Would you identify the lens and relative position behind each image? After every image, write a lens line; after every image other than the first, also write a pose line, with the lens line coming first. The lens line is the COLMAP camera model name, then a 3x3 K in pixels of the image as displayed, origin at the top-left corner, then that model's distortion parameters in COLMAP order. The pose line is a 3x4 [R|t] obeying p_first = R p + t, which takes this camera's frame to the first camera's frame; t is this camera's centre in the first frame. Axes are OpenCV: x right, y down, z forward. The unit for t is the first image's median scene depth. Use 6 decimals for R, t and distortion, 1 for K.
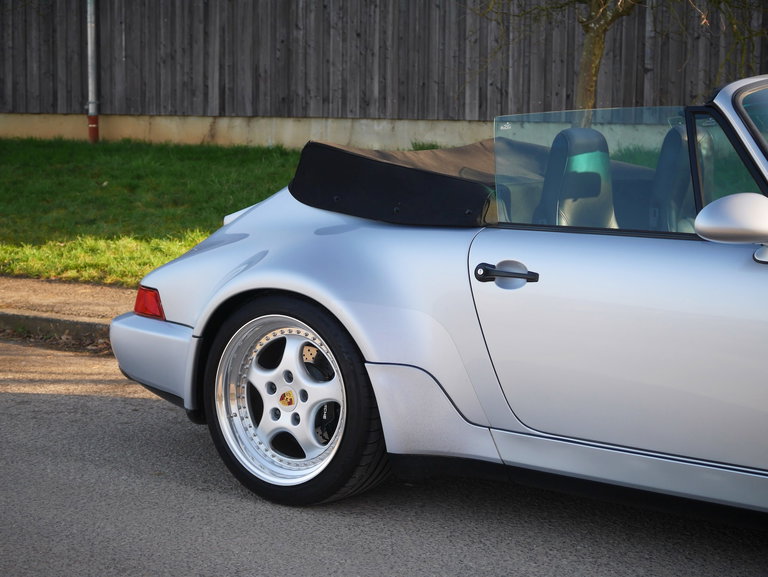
lens RADIAL K [[1609.5, 0, 381.7], [0, 1609.5, 287.9], [0, 0, 1]] dist [-0.015914, 0.000000]
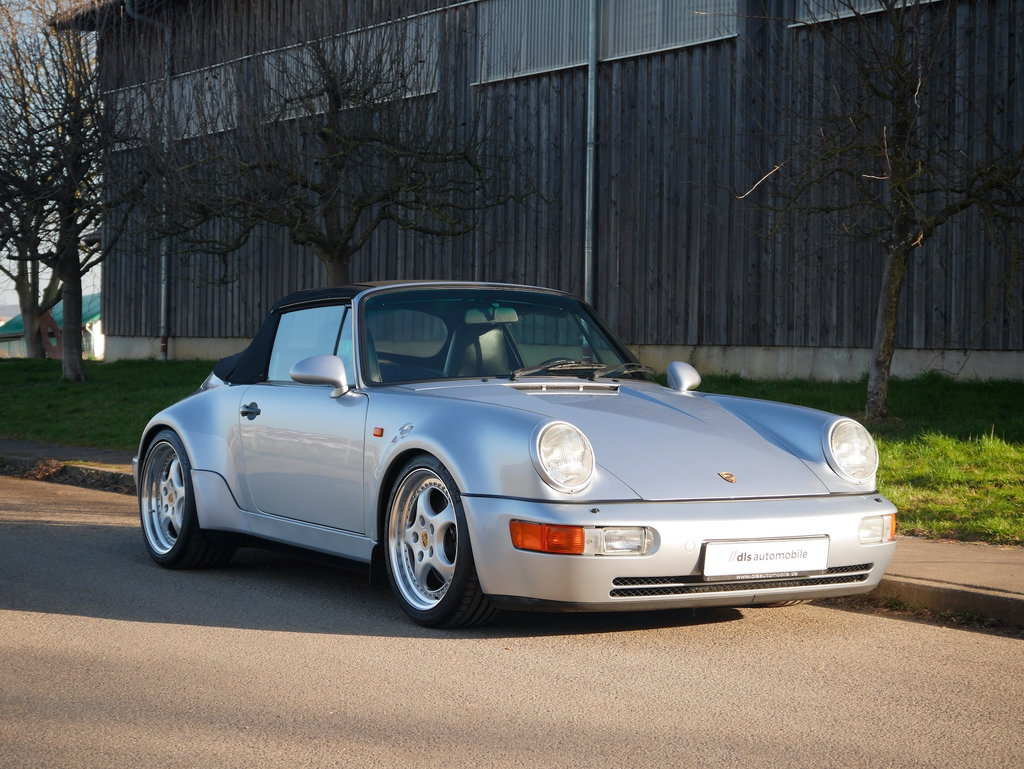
lens RADIAL K [[2145.9, 0, 516.1], [0, 2145.9, 378.8], [0, 0, 1]] dist [-0.015914, 0.000000]
pose [[0.934348, 0.008297, -0.356265, 0.259090], [-0.043971, 0.994774, -0.092150, 0.034651], [0.353638, 0.101766, 0.929830, -0.211264]]
